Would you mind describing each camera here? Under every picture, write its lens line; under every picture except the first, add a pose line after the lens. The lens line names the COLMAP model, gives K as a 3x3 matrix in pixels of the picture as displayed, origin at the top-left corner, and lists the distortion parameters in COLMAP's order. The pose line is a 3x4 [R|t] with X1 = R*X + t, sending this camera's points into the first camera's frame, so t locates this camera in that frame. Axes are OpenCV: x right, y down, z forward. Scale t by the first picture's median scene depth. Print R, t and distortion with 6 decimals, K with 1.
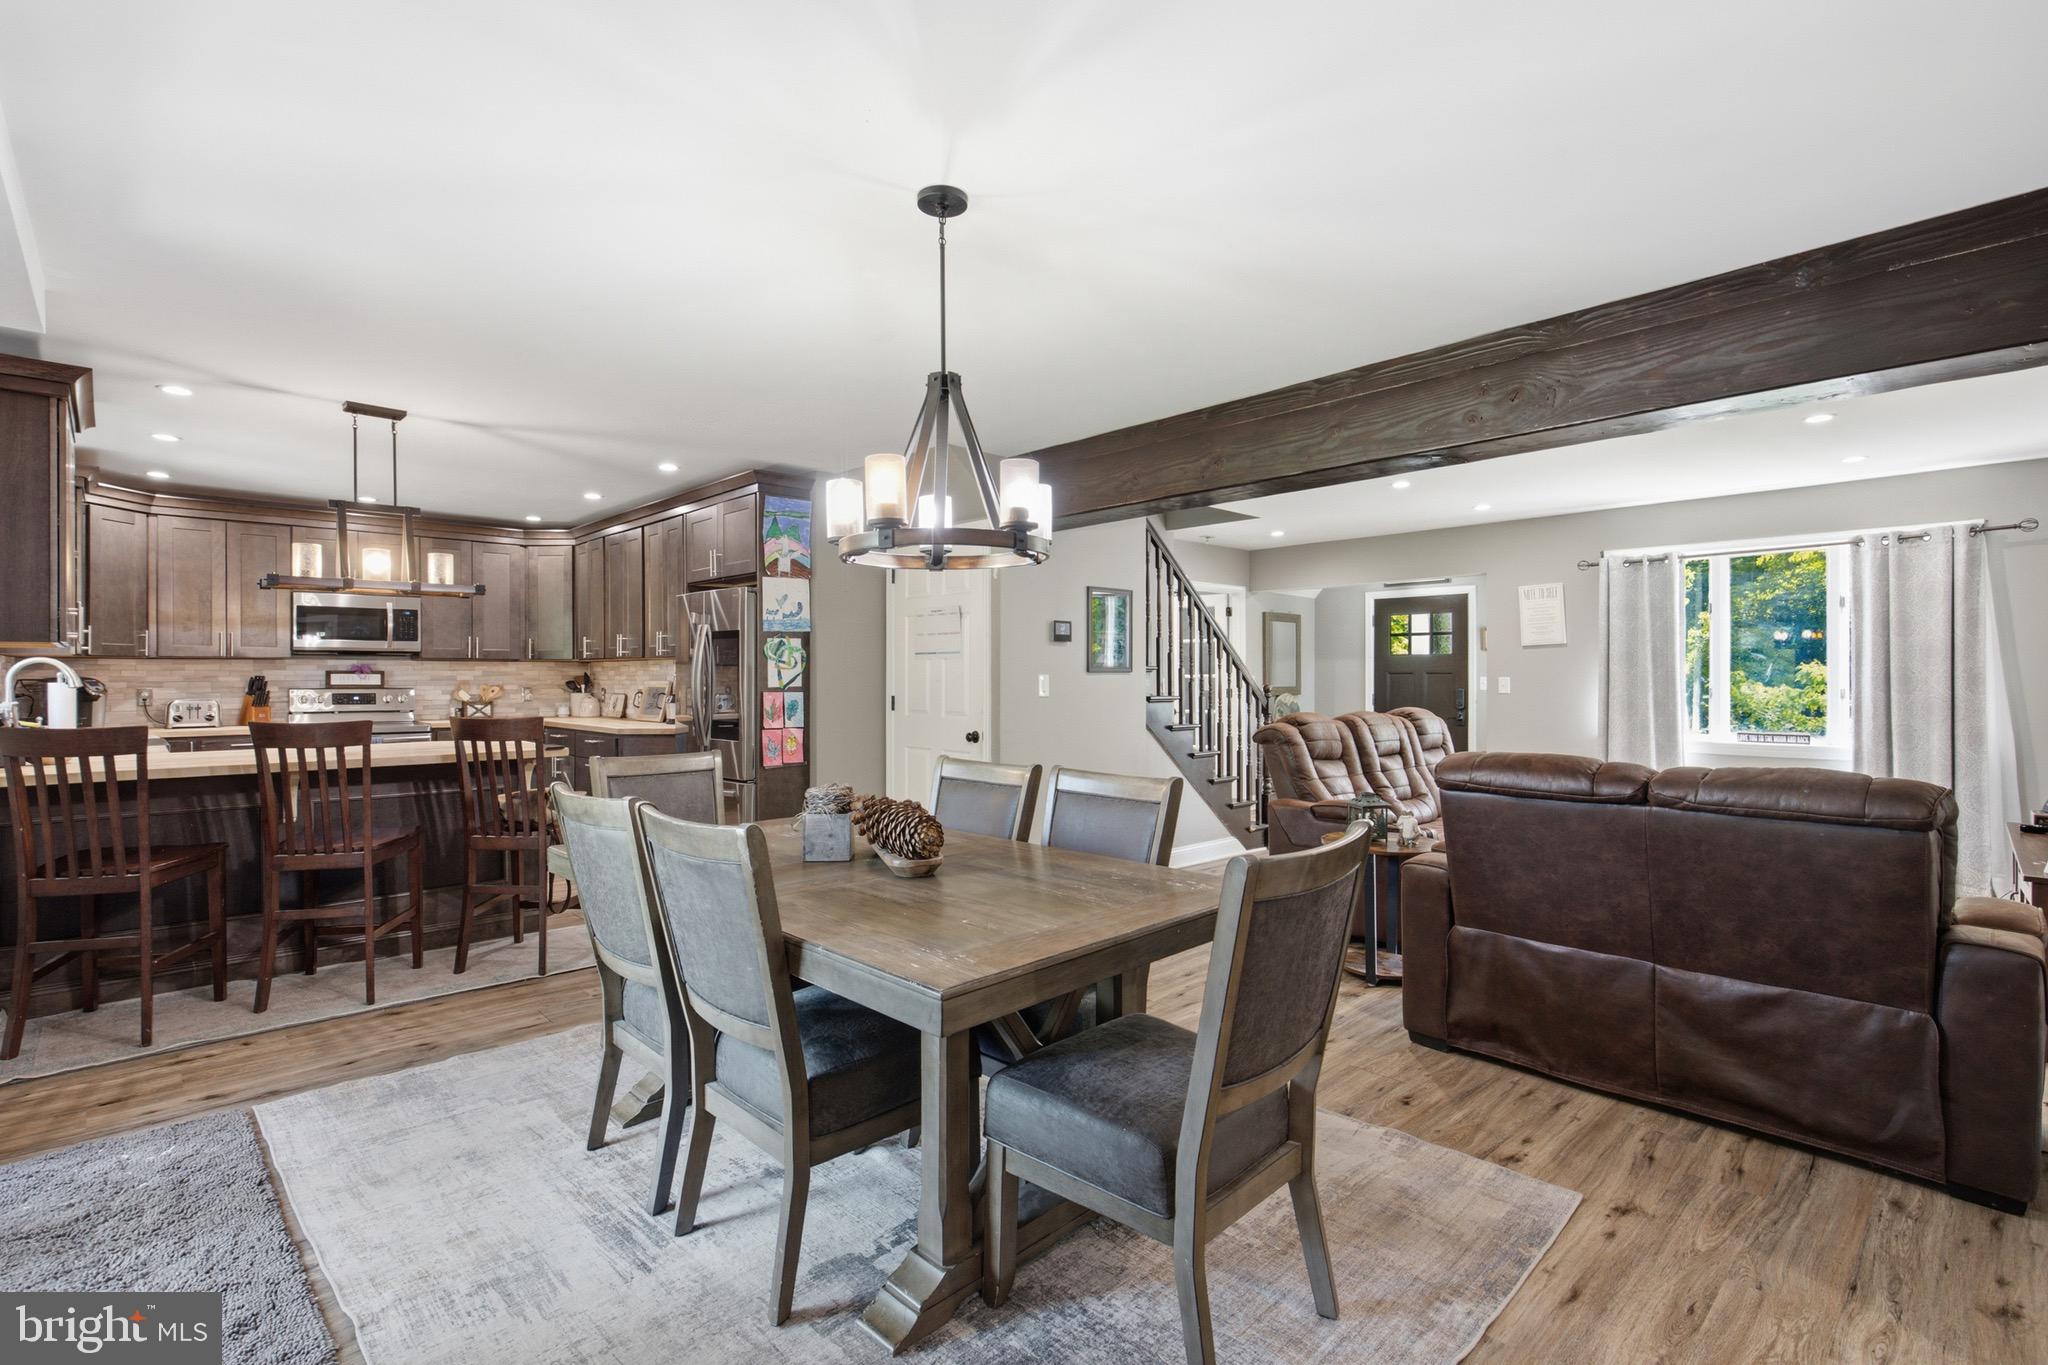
lens RADIAL K [[947.5, 0, 1014.8], [0, 947.5, 671.4], [0, 0, 1]] dist [0.001118, 0.000355]
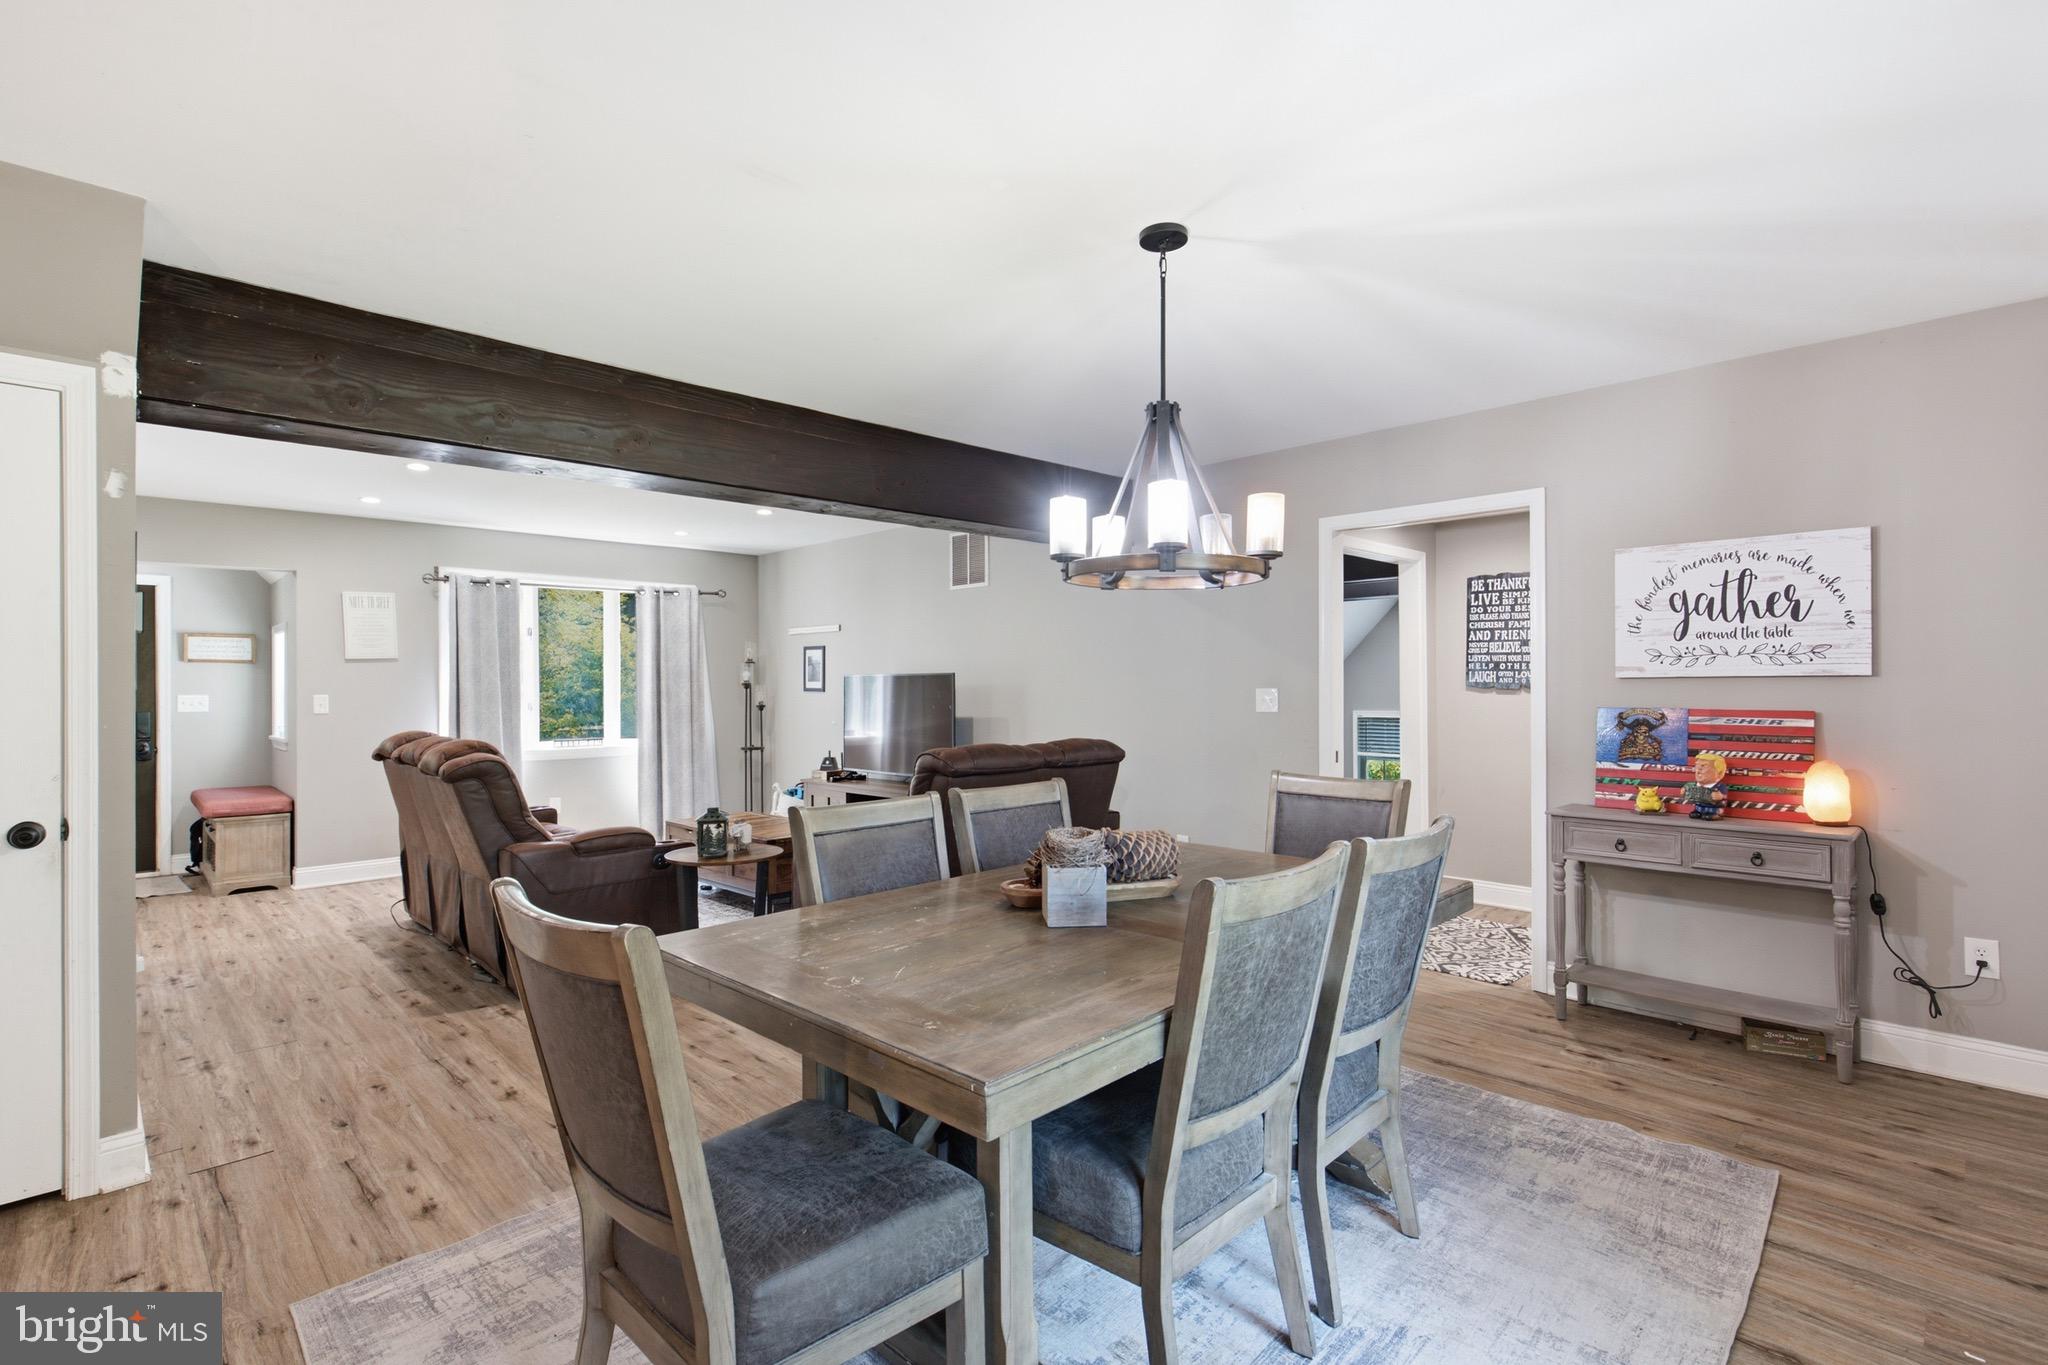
lens RADIAL K [[979.0, 0, 1022.4], [0, 979.0, 691.0], [0, 0, 1]] dist [0.001574, 0.000204]
pose [[-0.017947, 0.000053, 0.999839, -0.623106], [0.003169, 0.999995, 0.000004, 0.007500], [-0.999834, 0.003169, -0.017947, 0.621308]]
